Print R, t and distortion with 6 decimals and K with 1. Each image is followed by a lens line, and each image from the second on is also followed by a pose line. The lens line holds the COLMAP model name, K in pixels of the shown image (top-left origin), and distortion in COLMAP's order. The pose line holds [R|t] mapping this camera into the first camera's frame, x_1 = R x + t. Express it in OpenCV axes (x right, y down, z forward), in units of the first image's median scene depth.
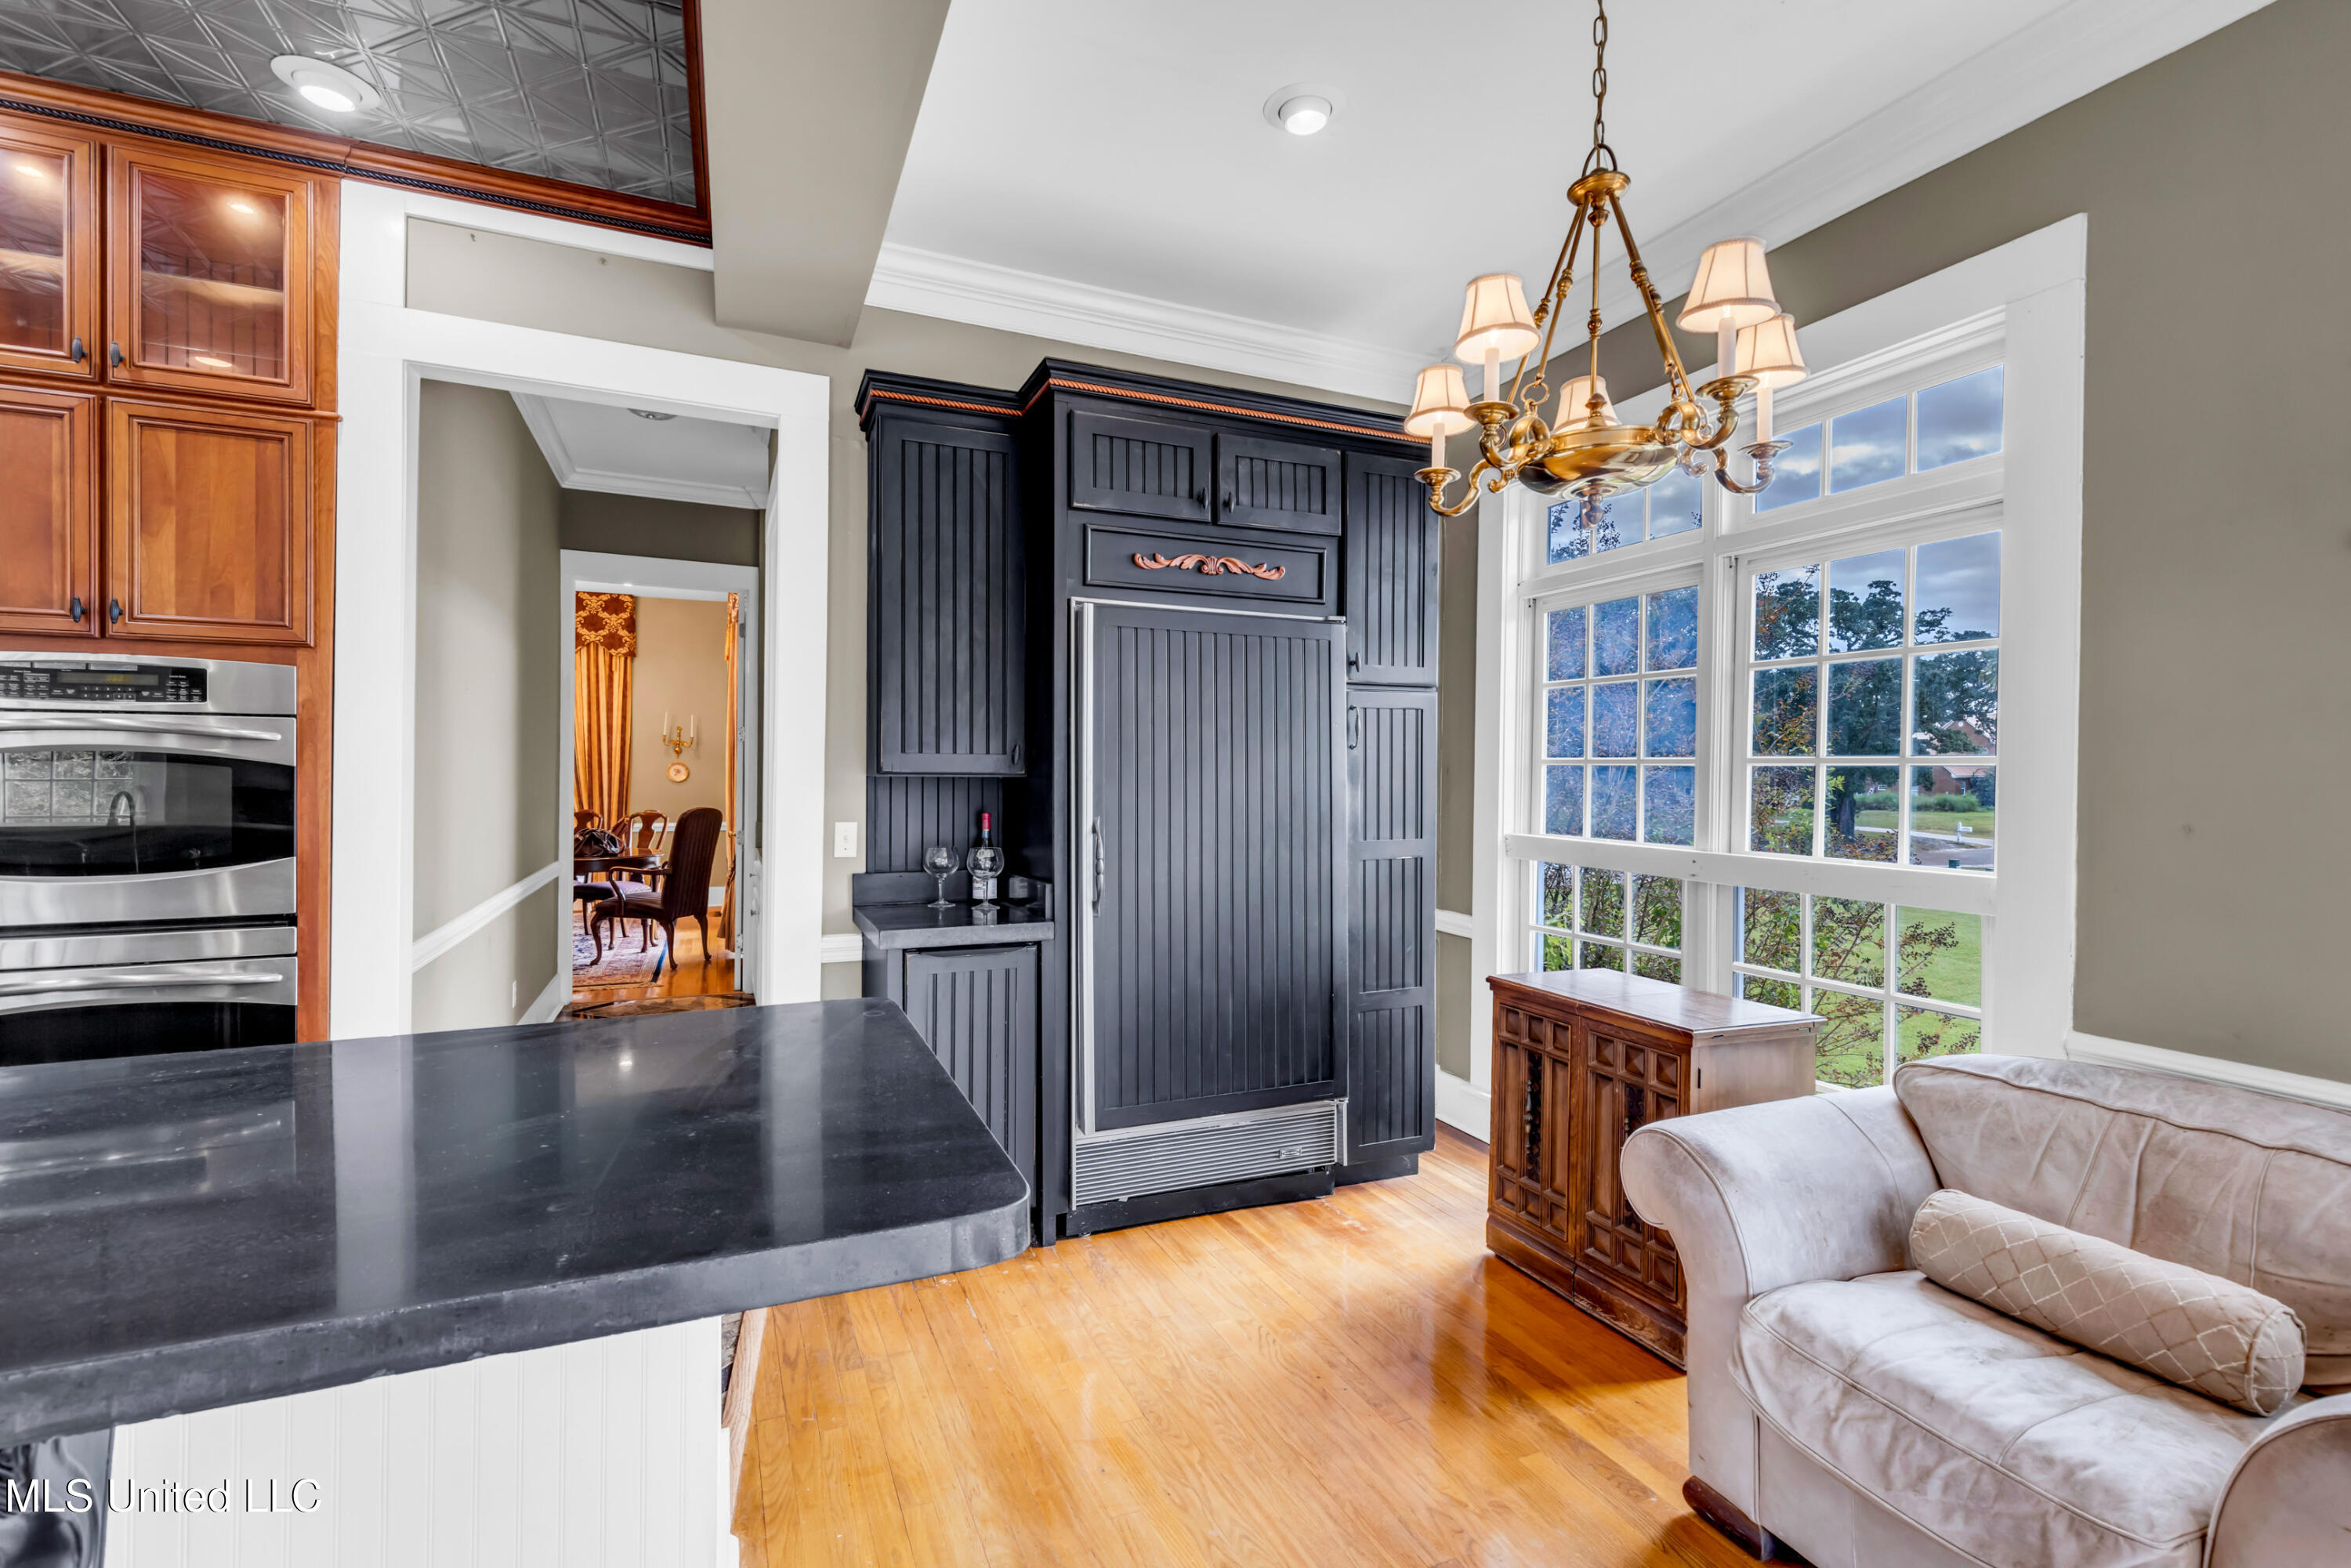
lens RADIAL K [[1087.3, 0, 1177.3], [0, 1087.3, 782.1], [0, 0, 1]] dist [0.011638, -0.001514]
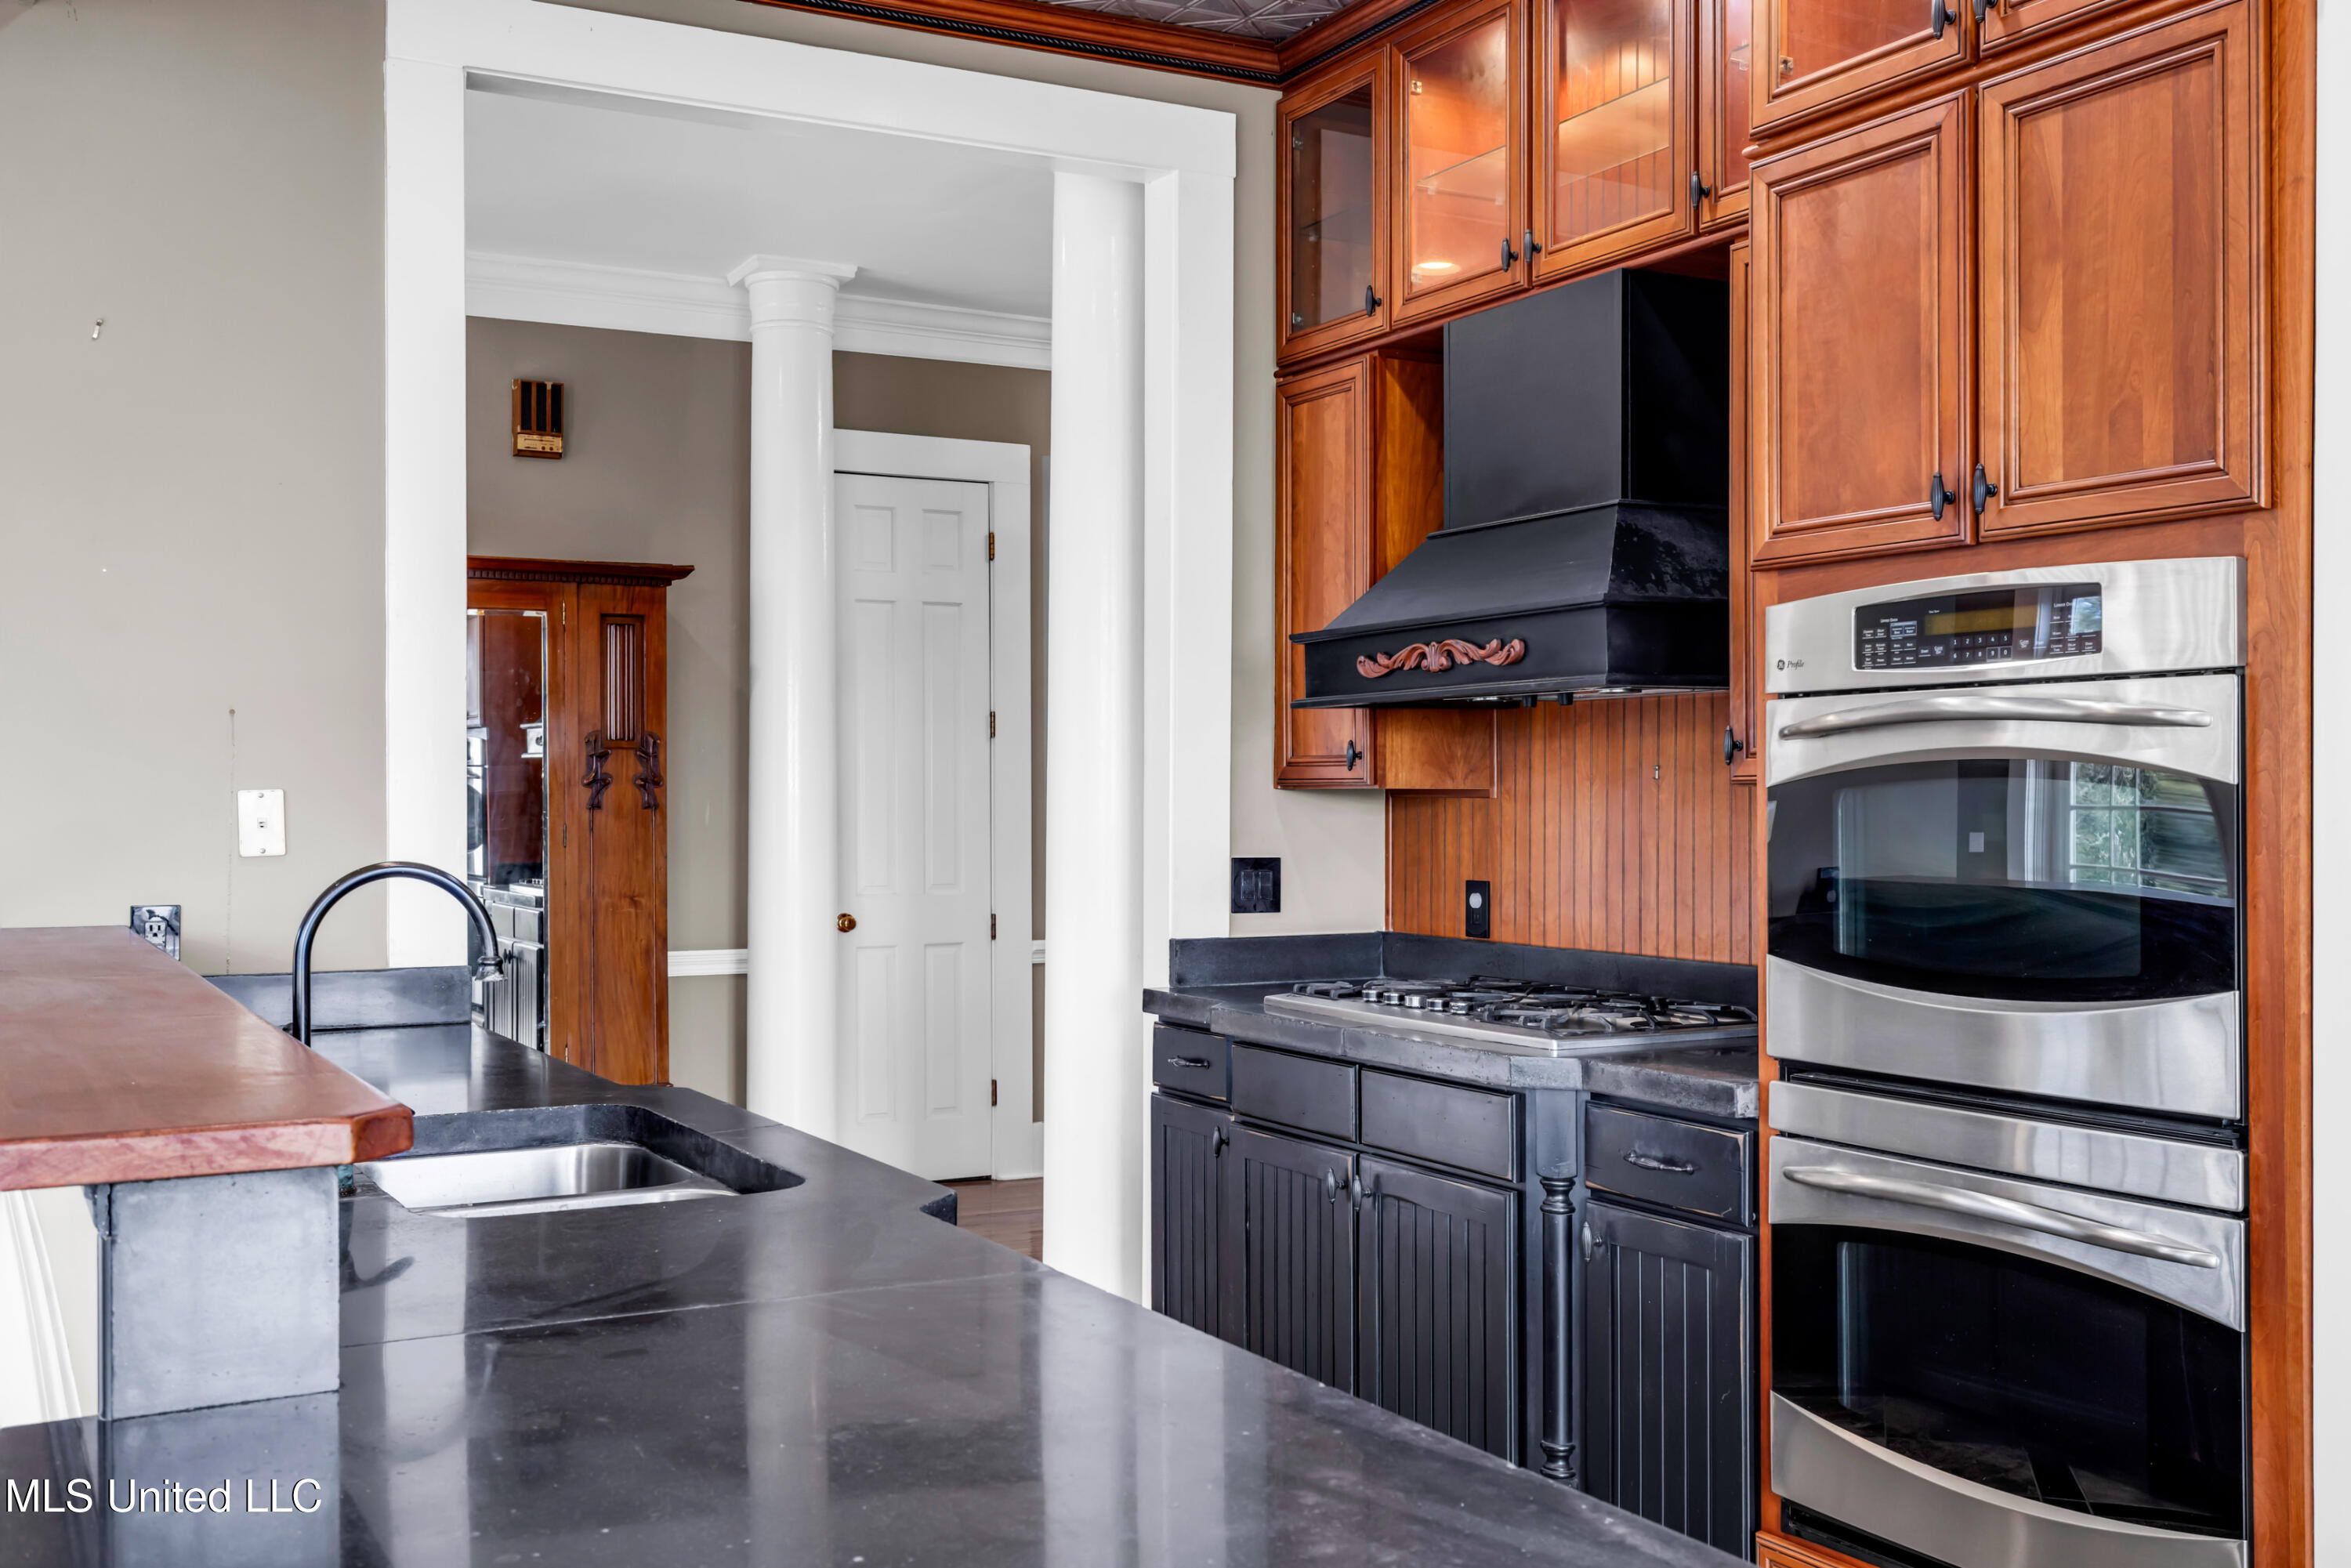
lens RADIAL K [[2253.3, 0, 1179.7], [0, 2253.3, 783.9], [0, 0, 1]] dist [0.002870, 0.000000]
pose [[0.087963, -0.010251, -0.996071, 0.057684], [-0.004185, 0.999934, -0.010660, -0.003398], [0.996115, 0.005106, 0.087914, 0.503639]]
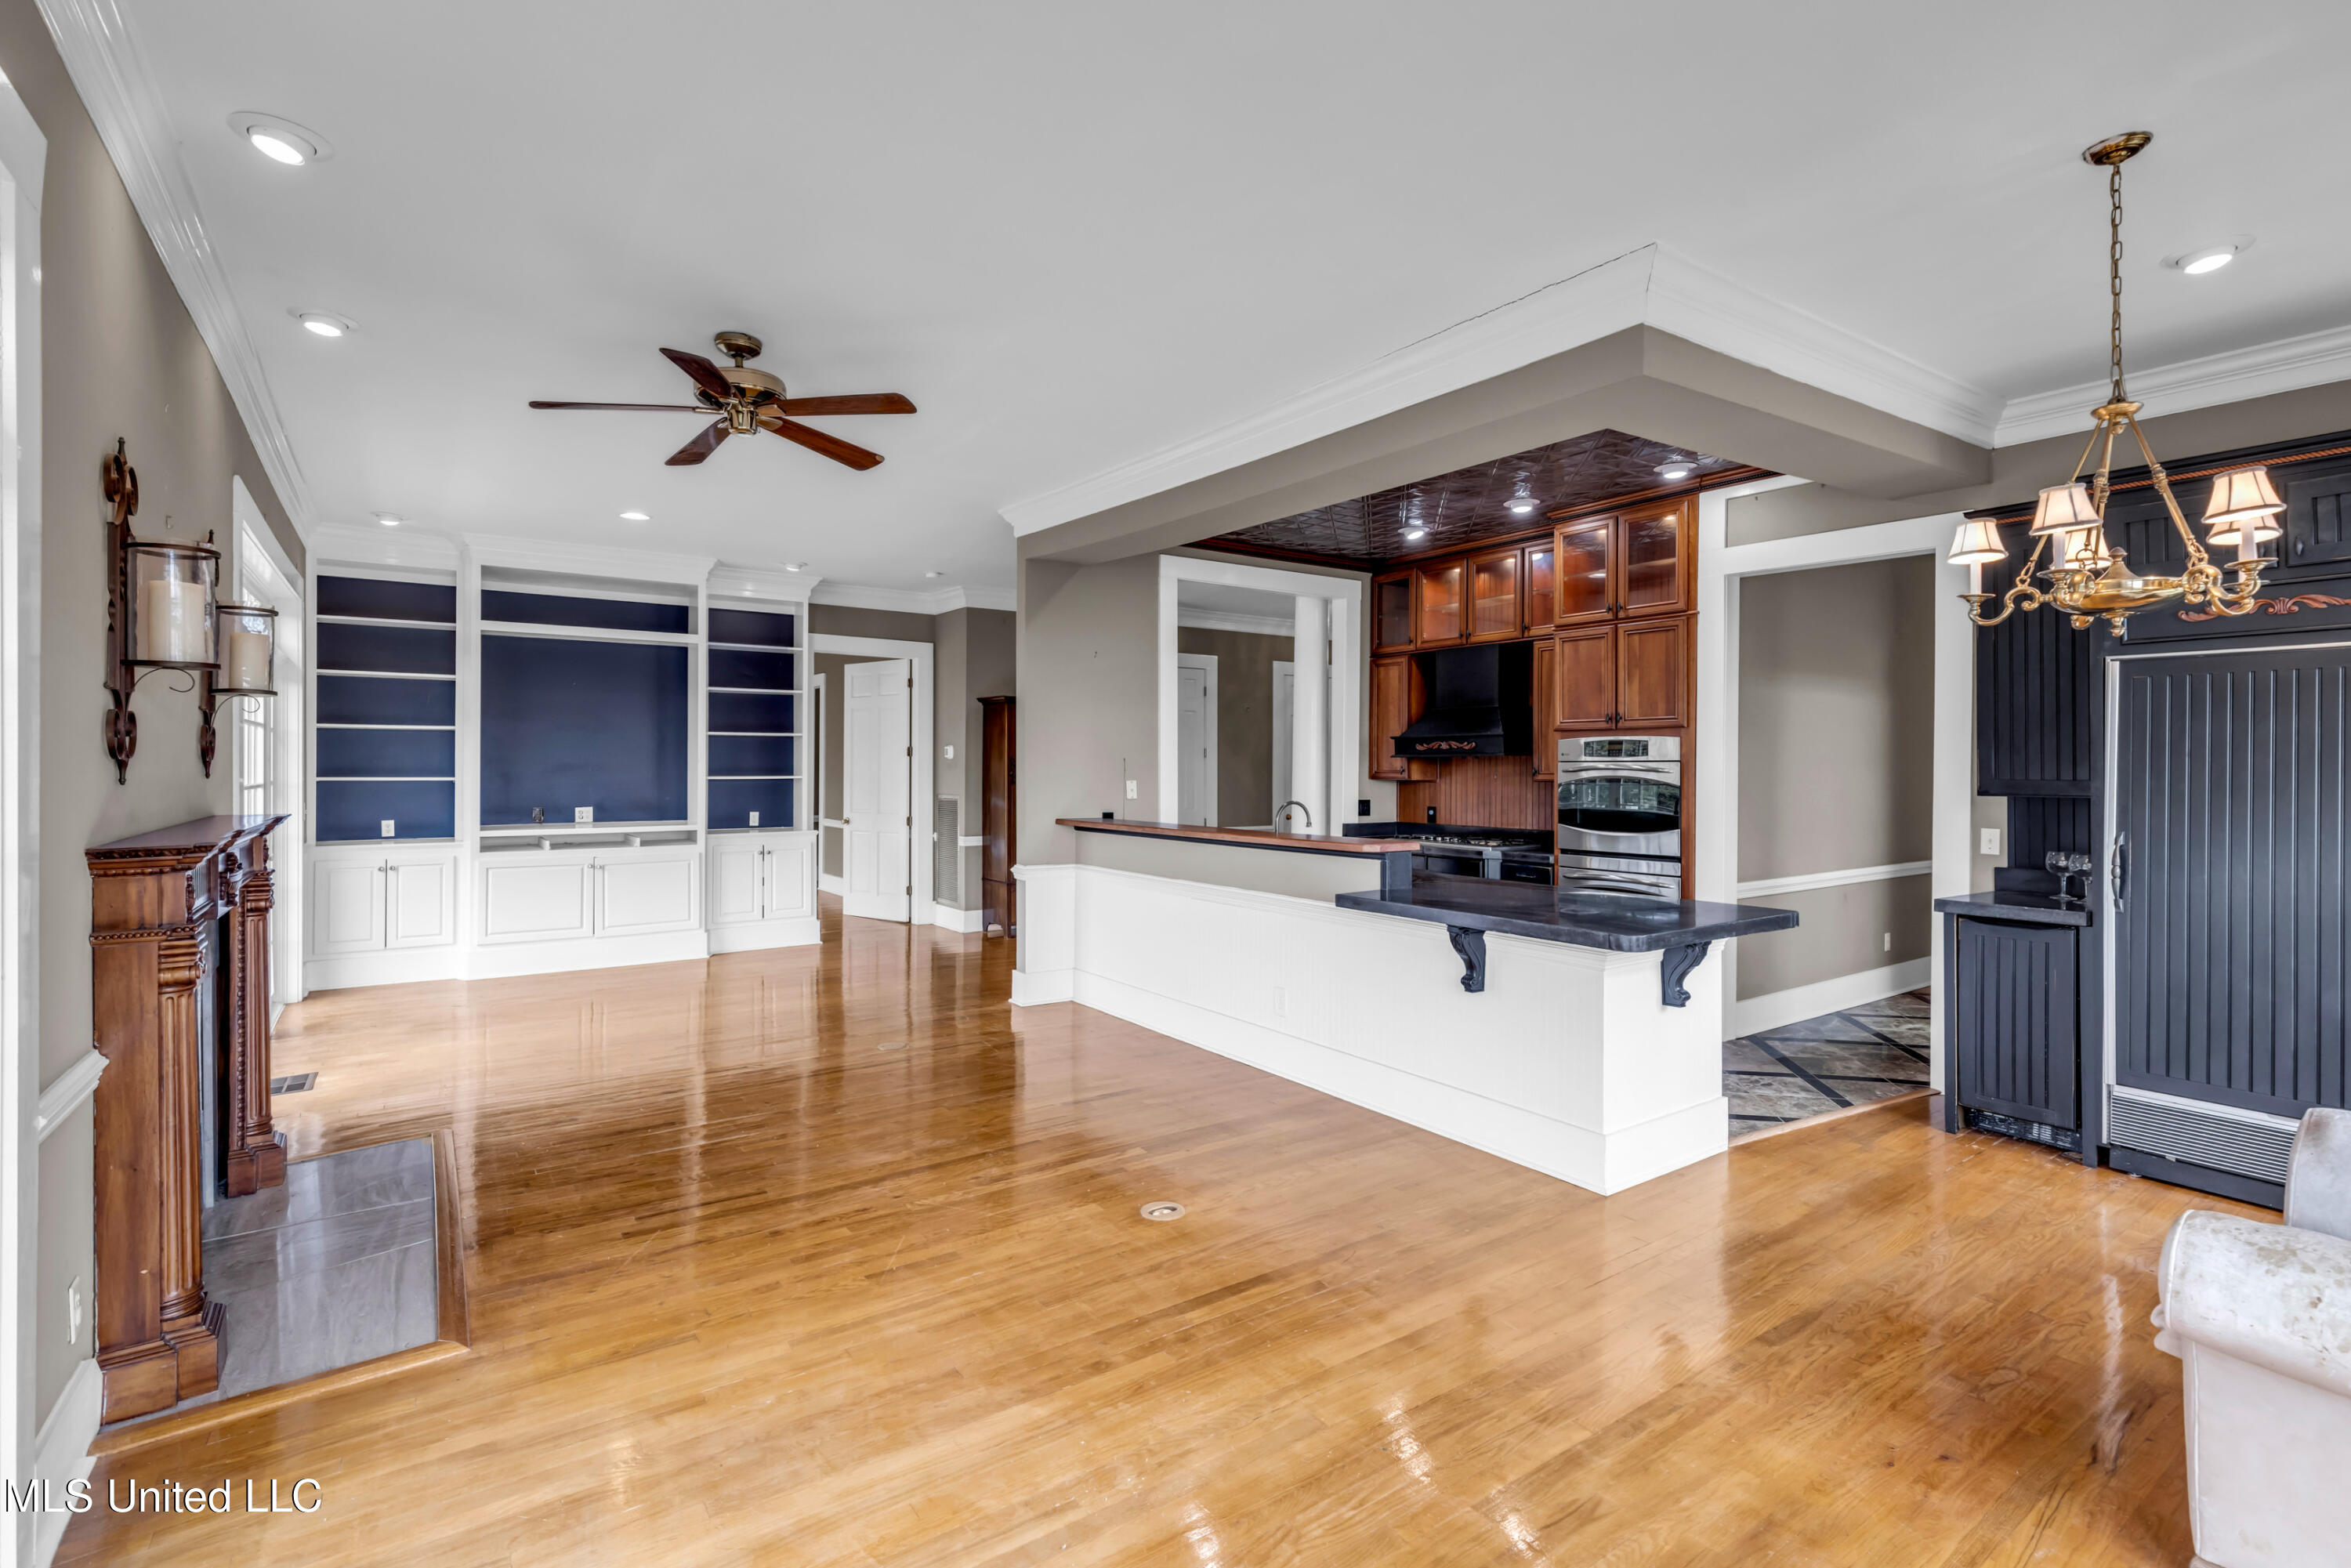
lens RADIAL K [[1087.3, 0, 1163.6], [0, 1087.3, 768.4], [0, 0, 1]] dist [0.011638, -0.001514]
pose [[0.184380, -0.004942, -0.982843, 1.045531], [-0.010166, 0.999924, -0.006935, -0.023169], [0.982802, 0.011270, 0.184316, -0.338105]]
